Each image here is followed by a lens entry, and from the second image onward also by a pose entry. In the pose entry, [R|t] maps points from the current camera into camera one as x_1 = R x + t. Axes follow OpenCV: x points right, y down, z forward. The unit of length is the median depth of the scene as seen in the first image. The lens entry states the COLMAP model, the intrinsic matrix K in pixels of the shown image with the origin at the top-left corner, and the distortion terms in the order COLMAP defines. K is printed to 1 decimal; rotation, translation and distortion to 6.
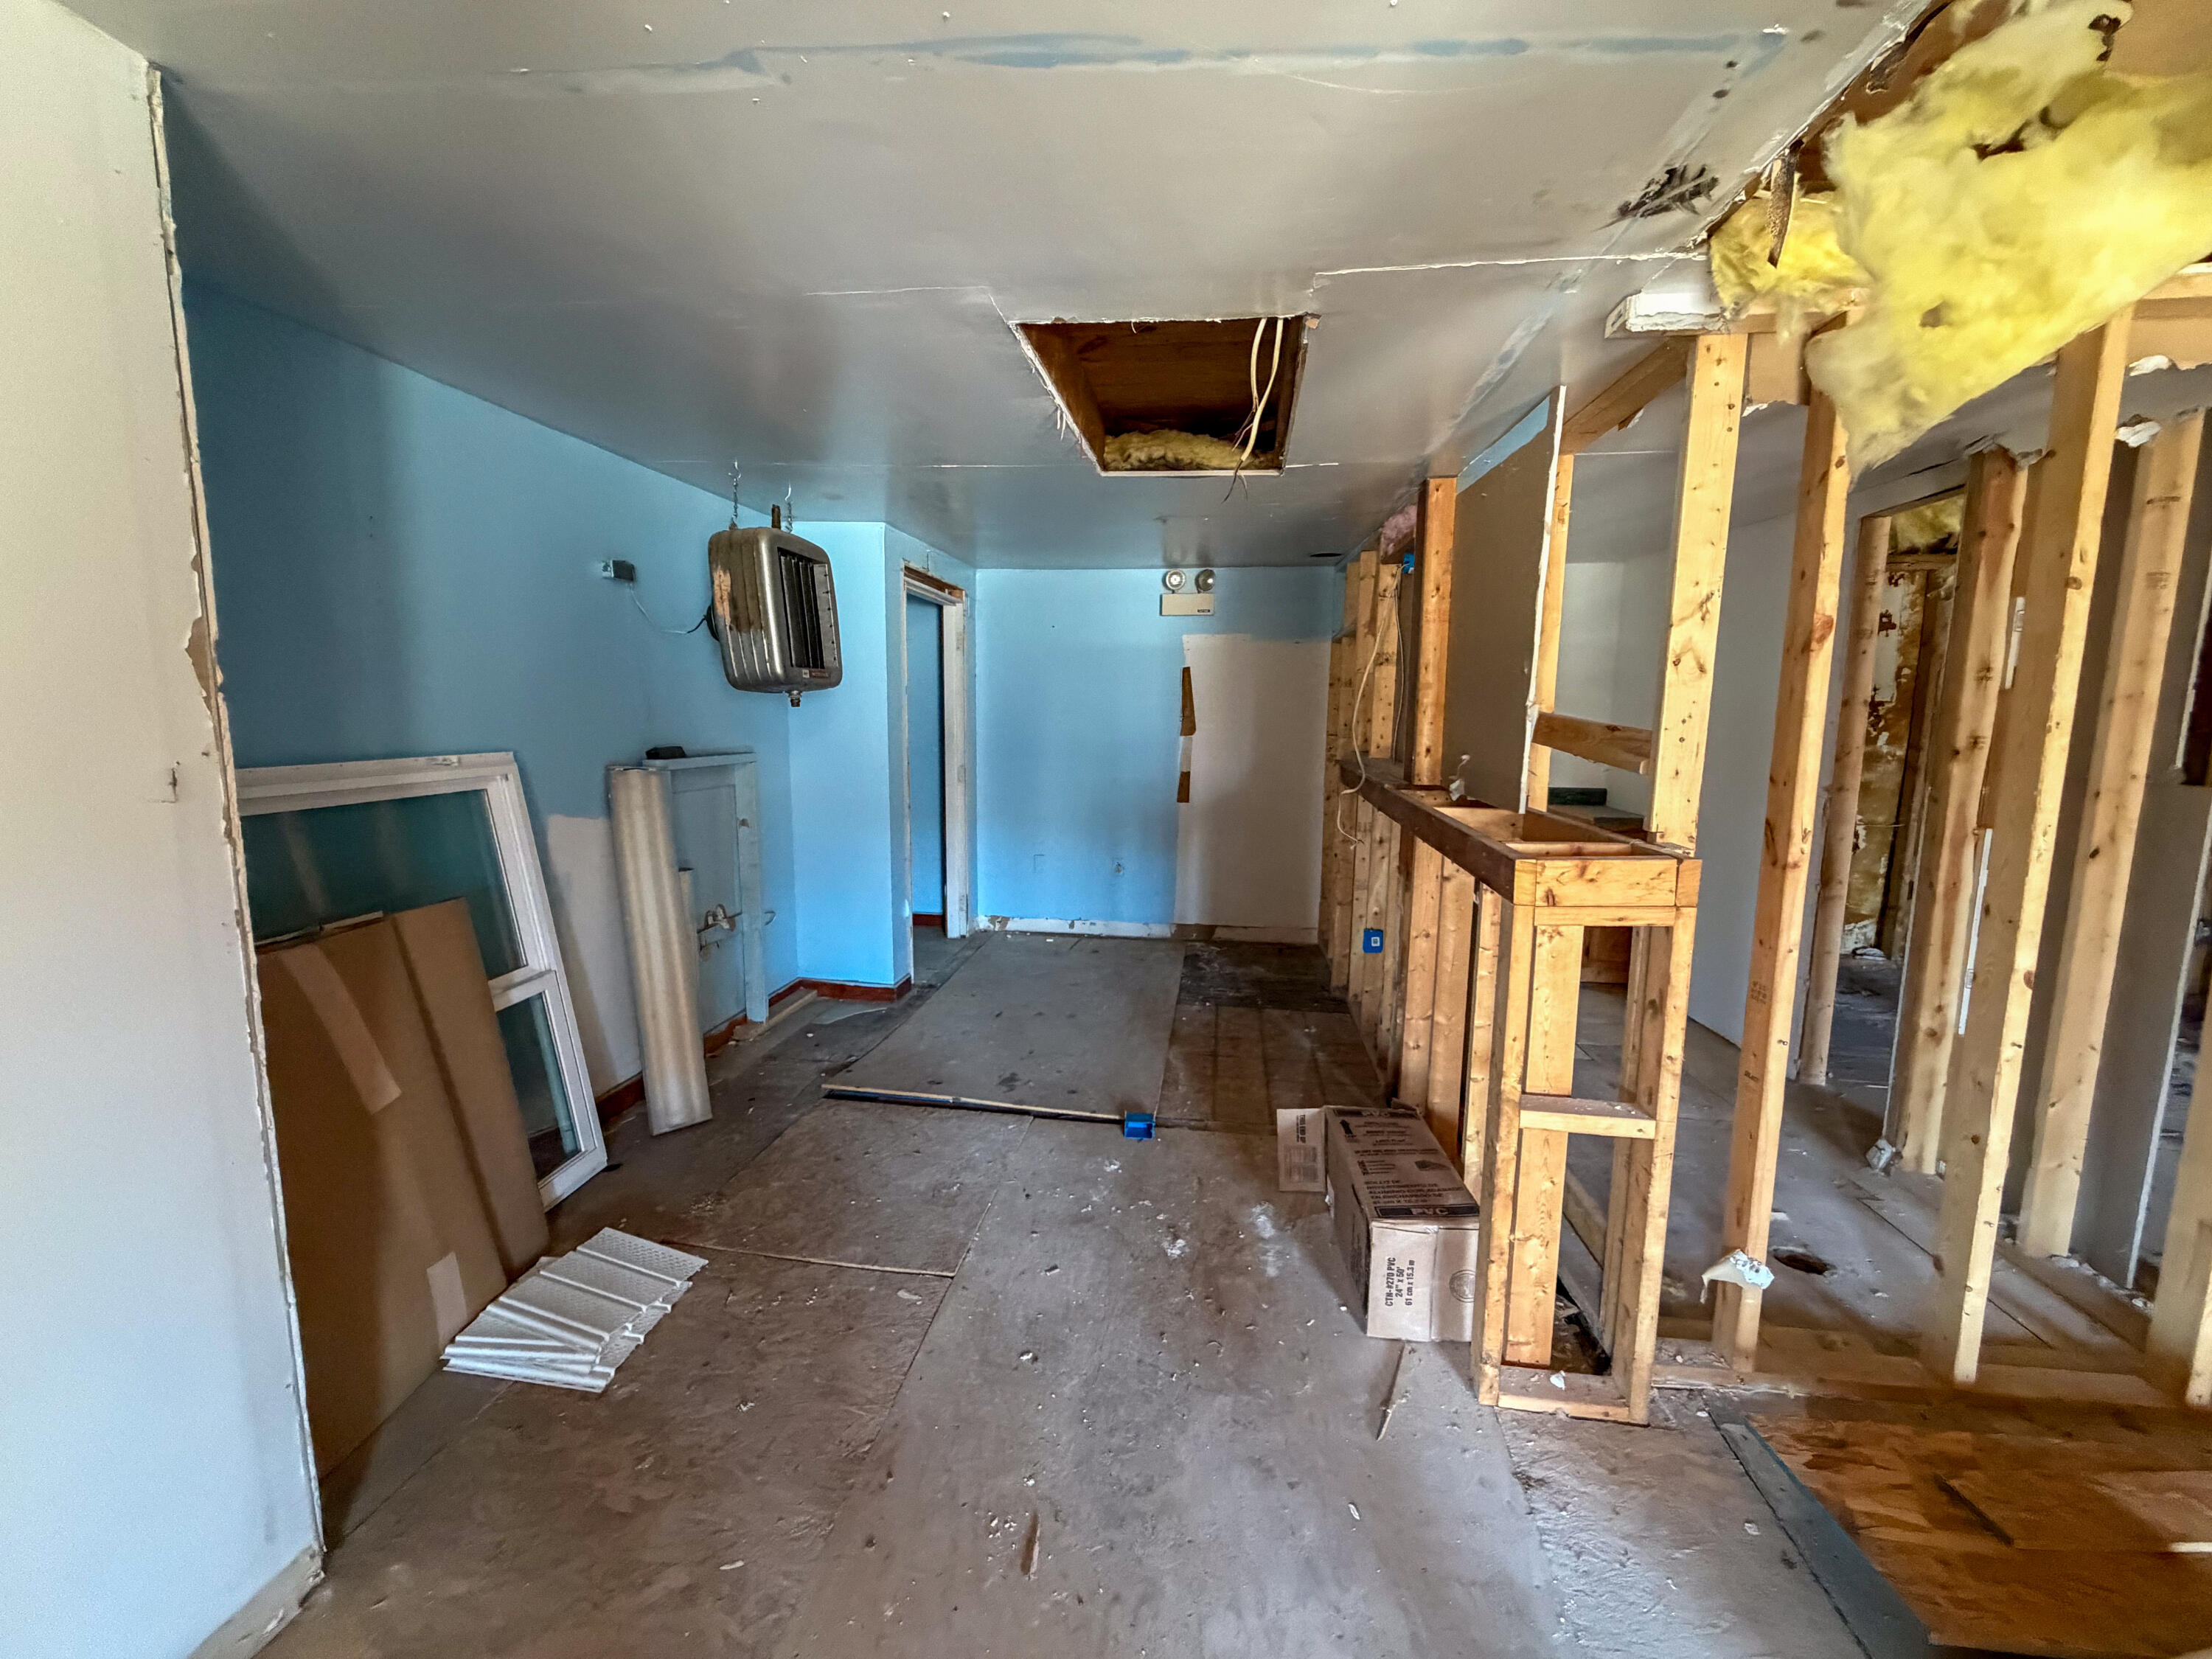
lens RADIAL K [[882.6, 0, 1098.2], [0, 882.6, 830.5], [0, 0, 1]] dist [0.000757, 0.000428]
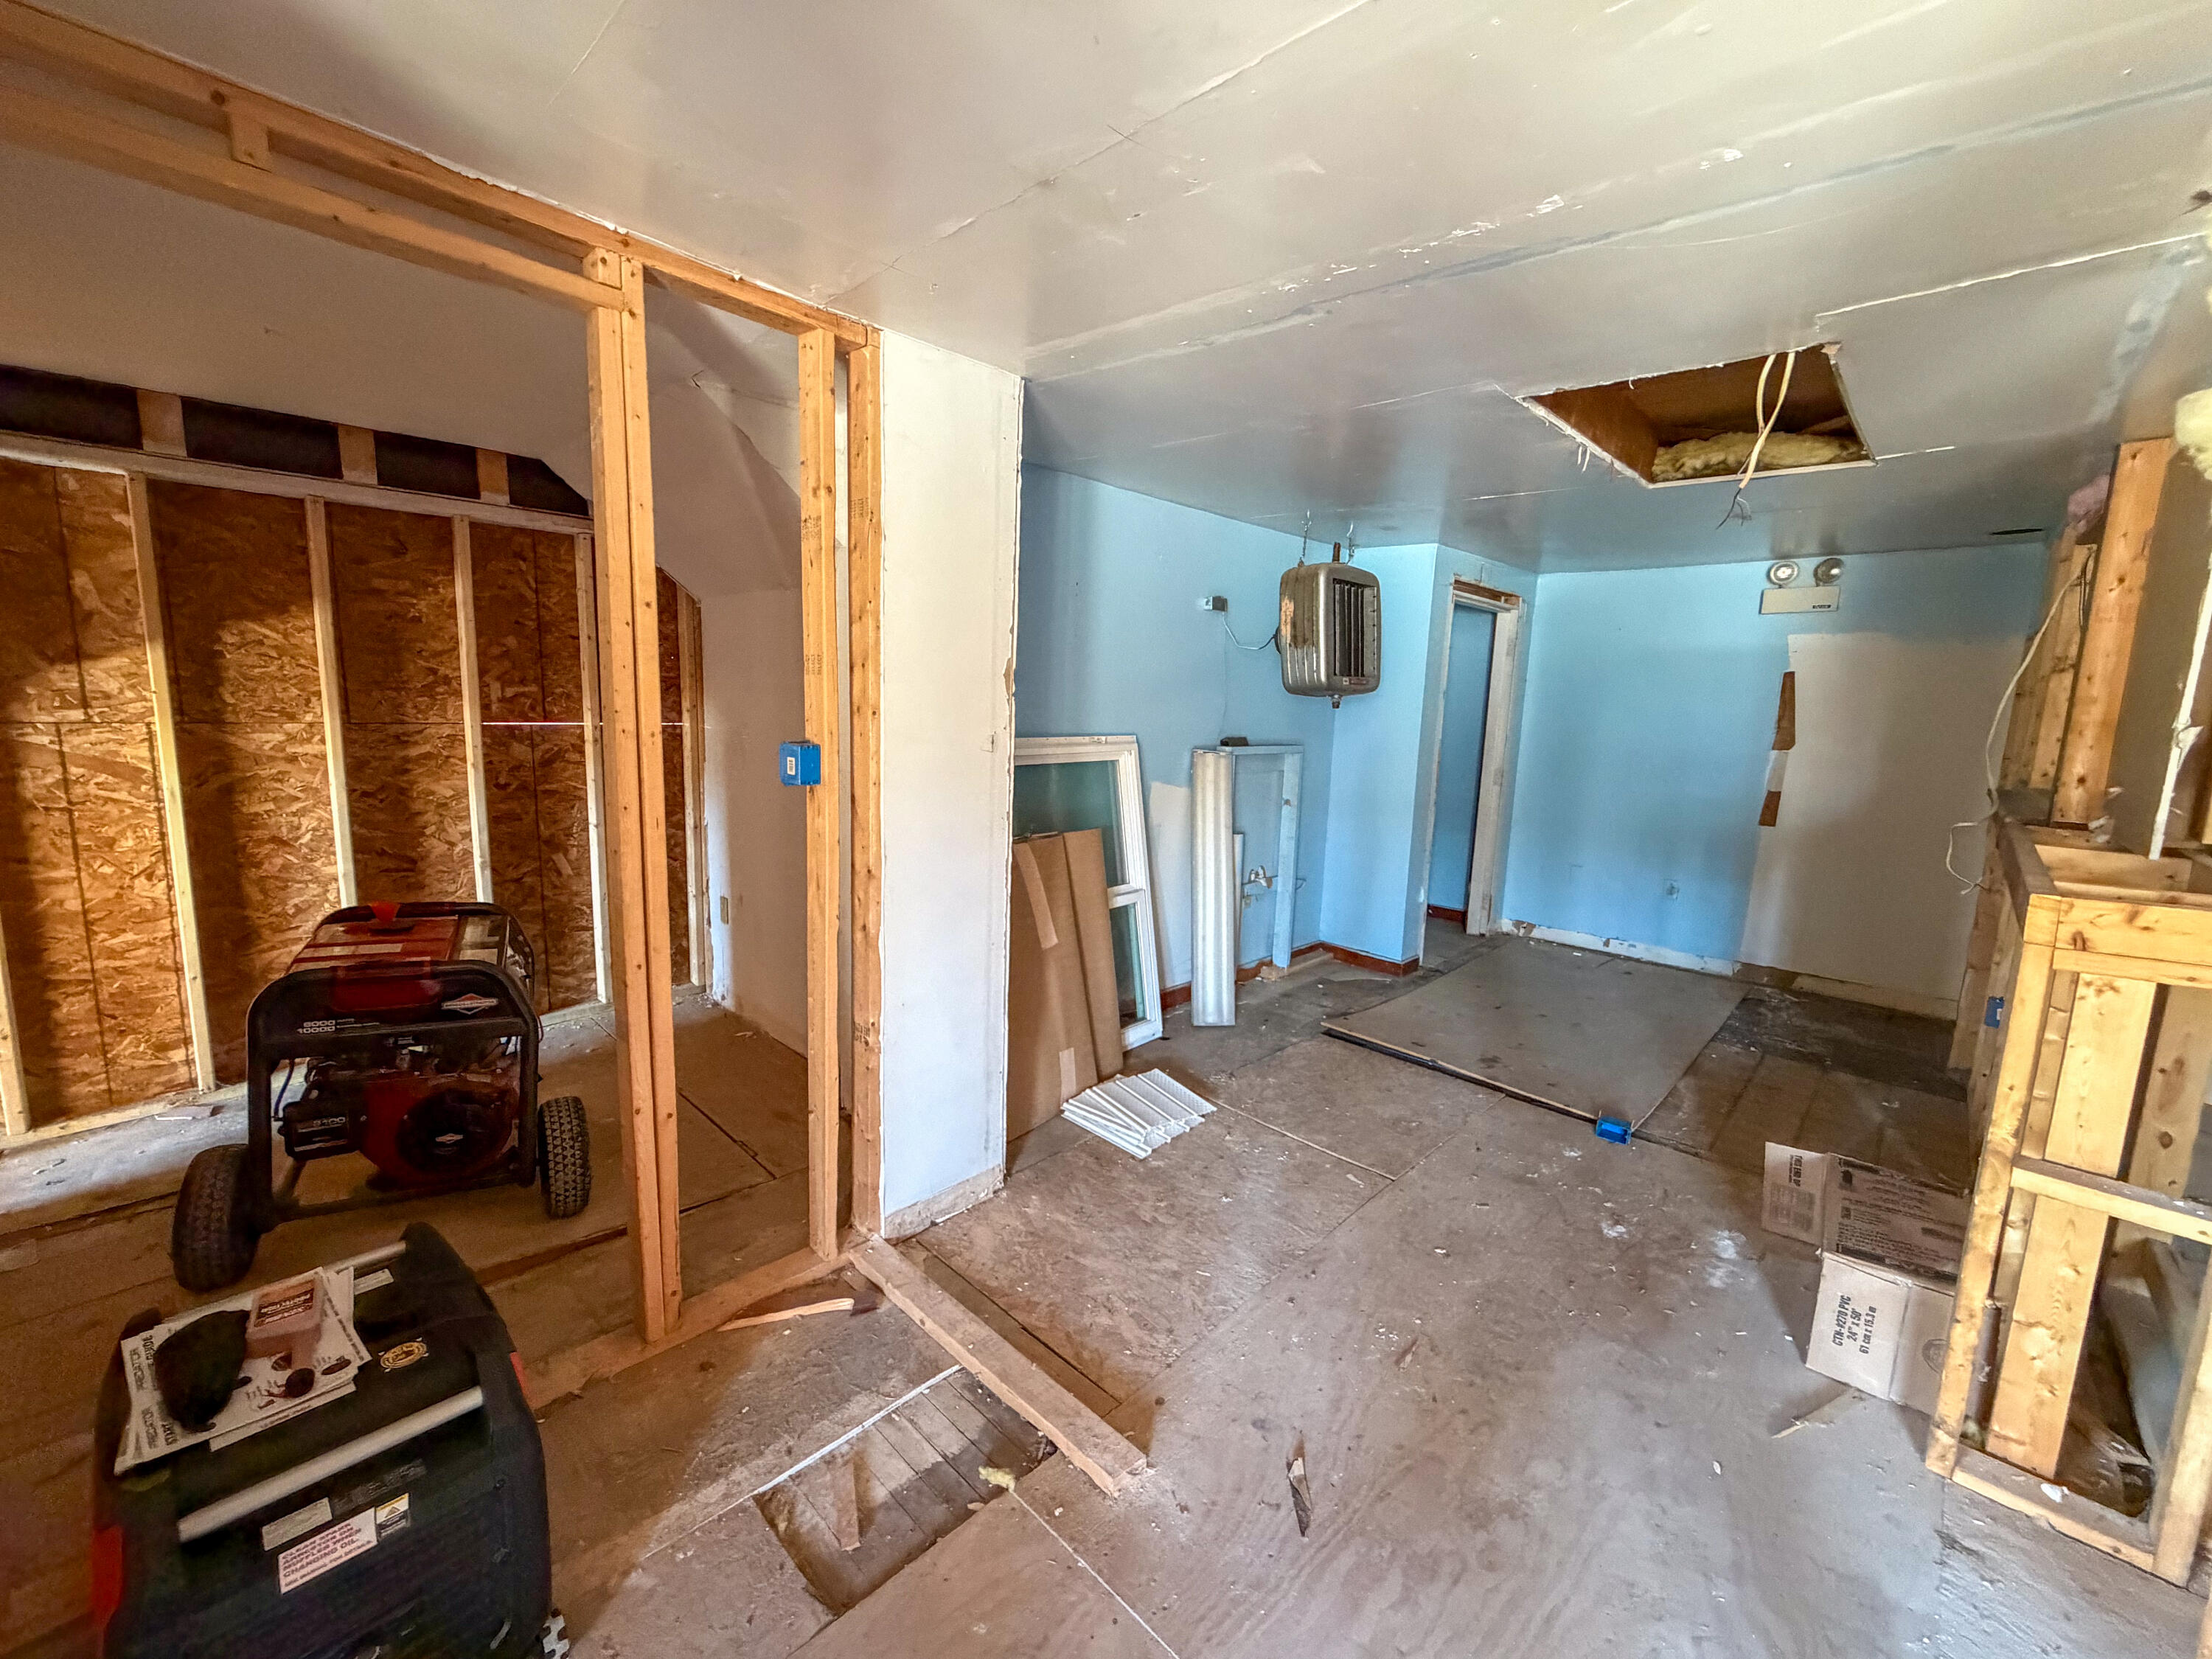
lens RADIAL K [[882.6, 0, 1098.2], [0, 882.6, 830.5], [0, 0, 1]] dist [0.000757, 0.000428]
pose [[0.811487, 0.102392, -0.575330, 0.115786], [-0.101860, 0.994242, 0.033275, 0.020201], [0.575425, 0.031601, 0.817244, -0.182412]]
